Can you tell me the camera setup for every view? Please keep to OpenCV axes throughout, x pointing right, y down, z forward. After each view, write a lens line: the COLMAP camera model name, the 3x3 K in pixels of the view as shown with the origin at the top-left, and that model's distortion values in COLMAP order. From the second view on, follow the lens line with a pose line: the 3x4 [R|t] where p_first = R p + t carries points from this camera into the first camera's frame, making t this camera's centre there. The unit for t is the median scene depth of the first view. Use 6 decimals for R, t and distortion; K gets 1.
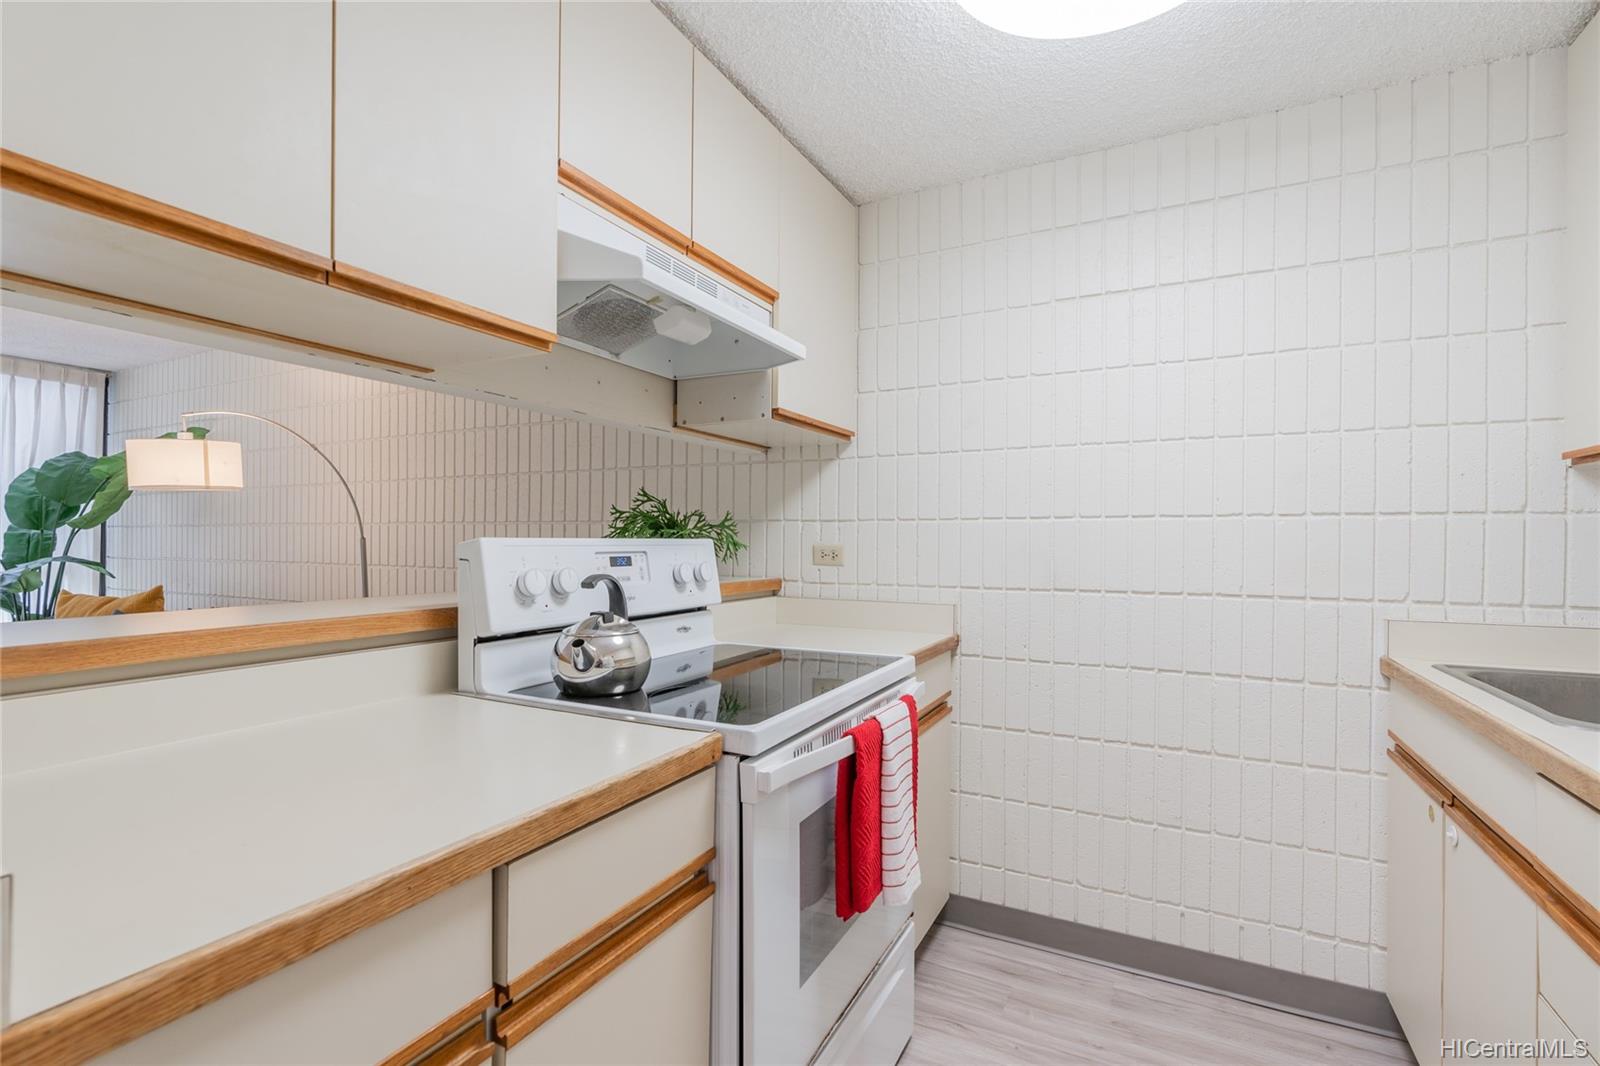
lens RADIAL K [[739.1, 0, 788.6], [0, 739.1, 547.2], [0, 0, 1]] dist [-0.011703, 0.003860]
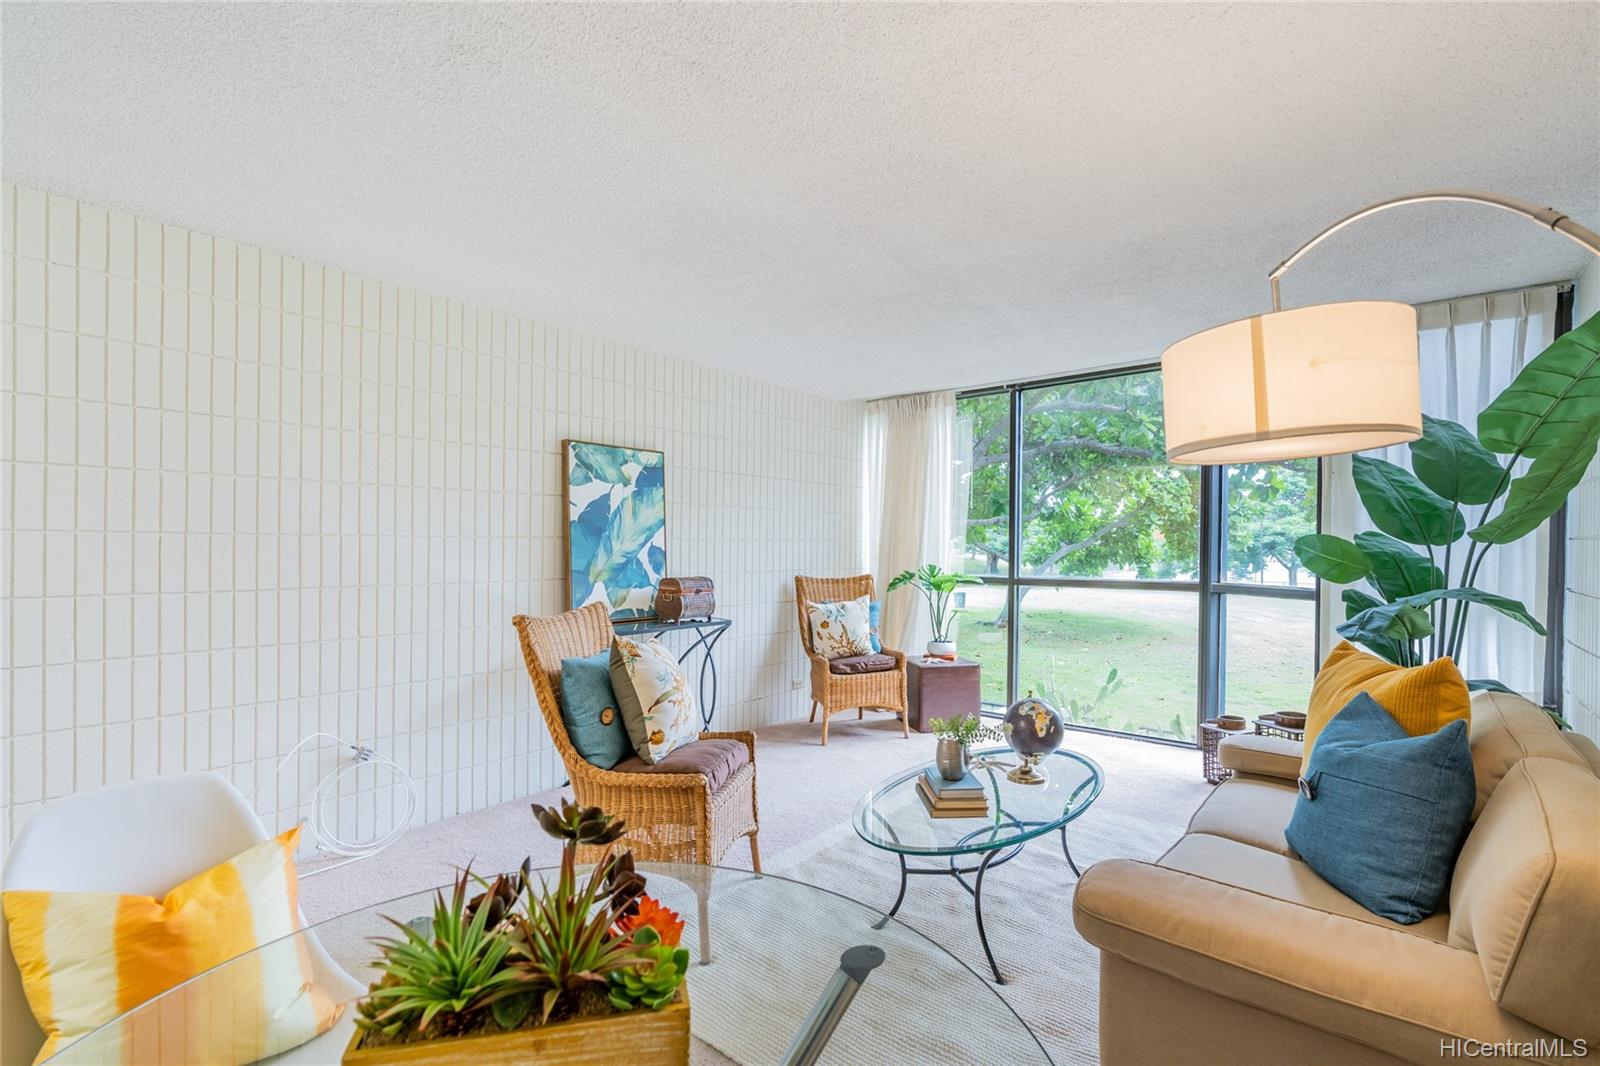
lens RADIAL K [[739.1, 0, 793.2], [0, 739.1, 548.3], [0, 0, 1]] dist [-0.011703, 0.003860]
pose [[-0.201971, -0.002836, -0.979387, -0.601586], [-0.019868, 0.999802, 0.001202, -0.031627], [0.979190, 0.019701, -0.201987, 1.384695]]
